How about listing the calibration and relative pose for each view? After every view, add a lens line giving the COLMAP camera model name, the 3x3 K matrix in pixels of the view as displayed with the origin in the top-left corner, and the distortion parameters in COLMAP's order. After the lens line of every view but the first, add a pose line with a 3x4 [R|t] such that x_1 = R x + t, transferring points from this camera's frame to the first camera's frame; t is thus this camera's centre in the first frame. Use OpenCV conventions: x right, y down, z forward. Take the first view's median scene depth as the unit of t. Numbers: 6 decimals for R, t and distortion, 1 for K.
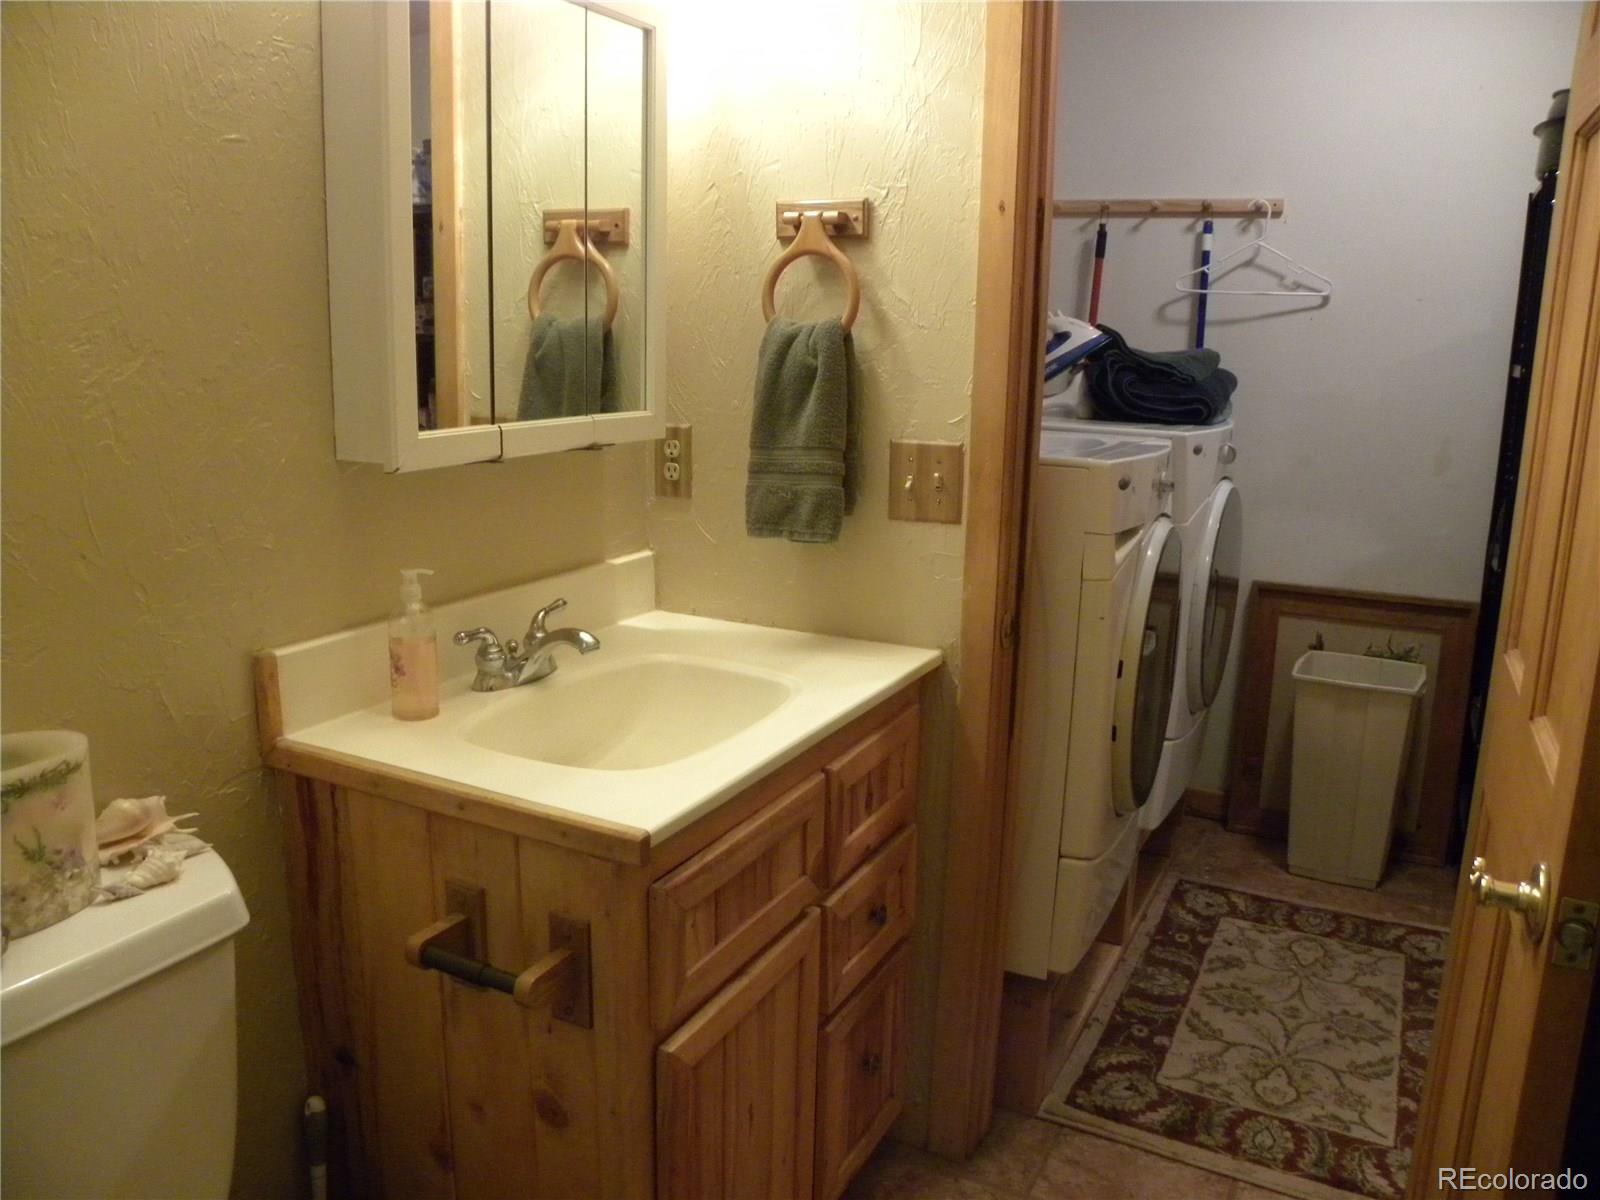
lens RADIAL K [[1210.5, 0, 787.8], [0, 1210.5, 579.7], [0, 0, 1]] dist [-0.152337, 0.096881]
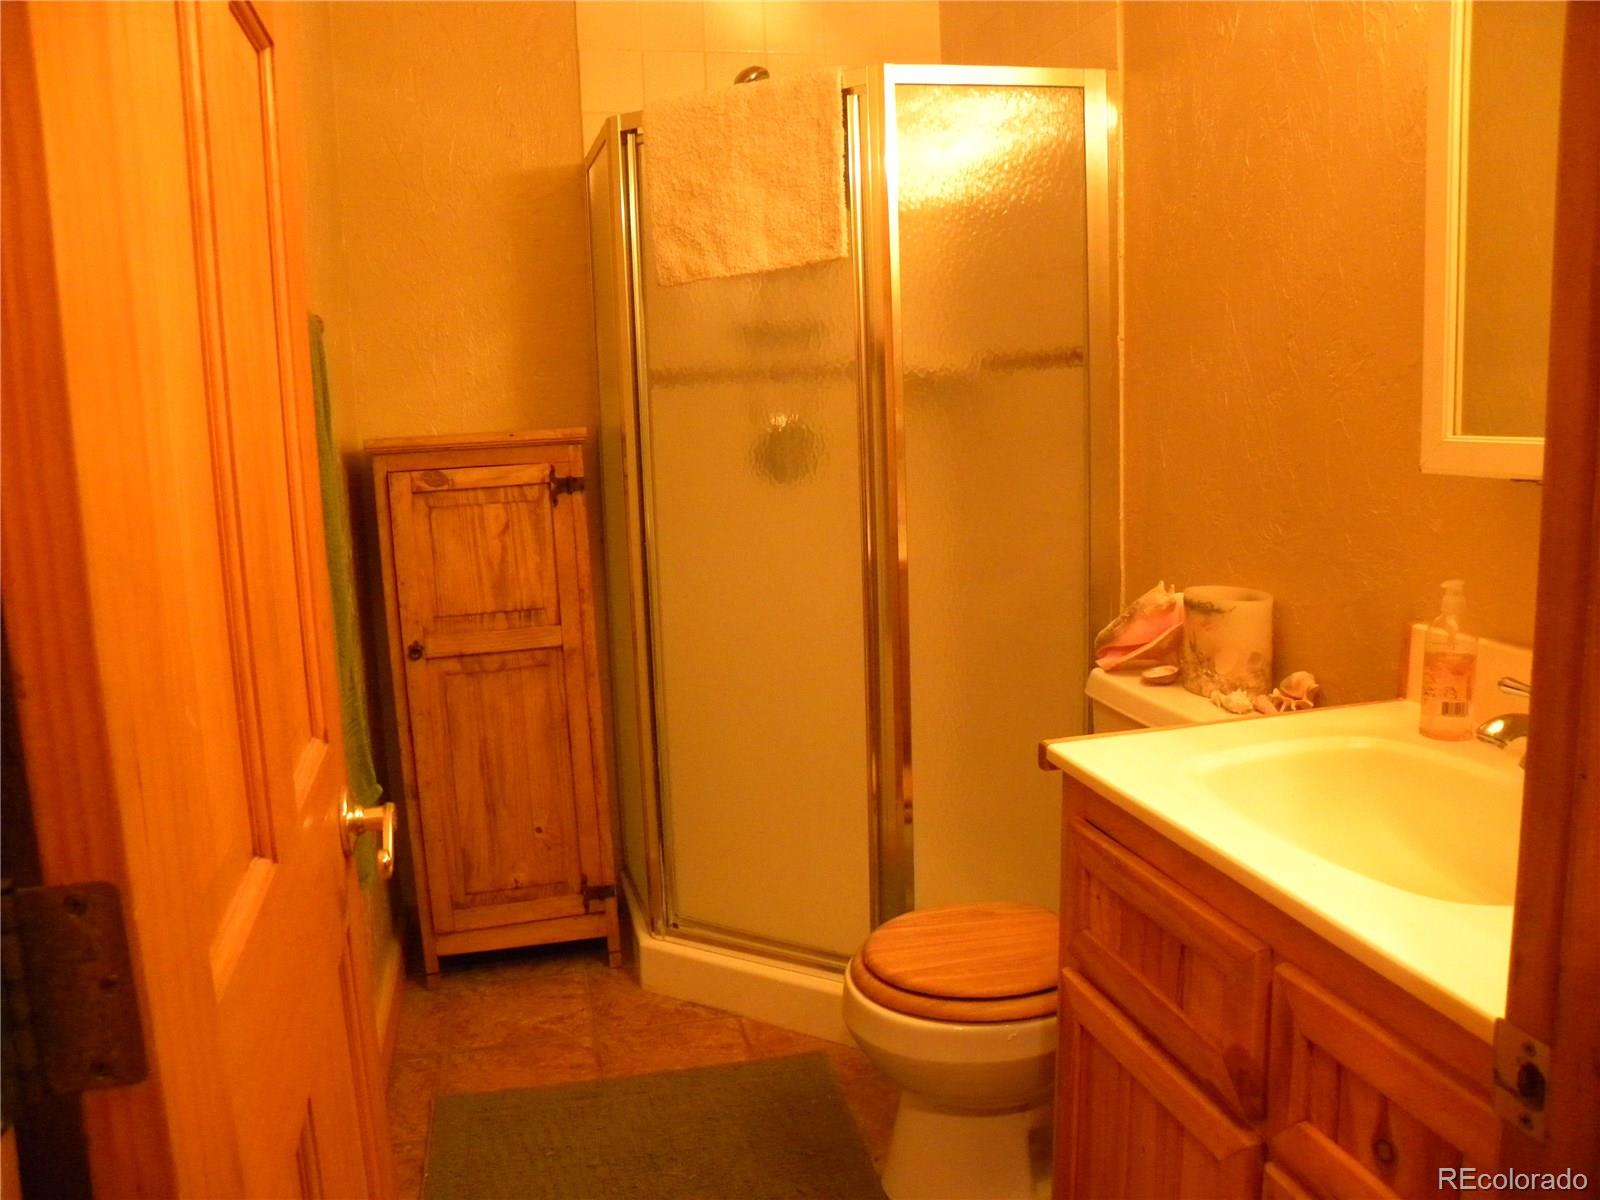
lens RADIAL K [[1210.5, 0, 787.8], [0, 1210.5, 579.7], [0, 0, 1]] dist [-0.152337, 0.096881]
pose [[-0.746033, 0.110869, -0.656615, 0.820837], [-0.112008, 0.951102, 0.287854, -0.259100], [0.656422, 0.288295, -0.697135, 1.553344]]
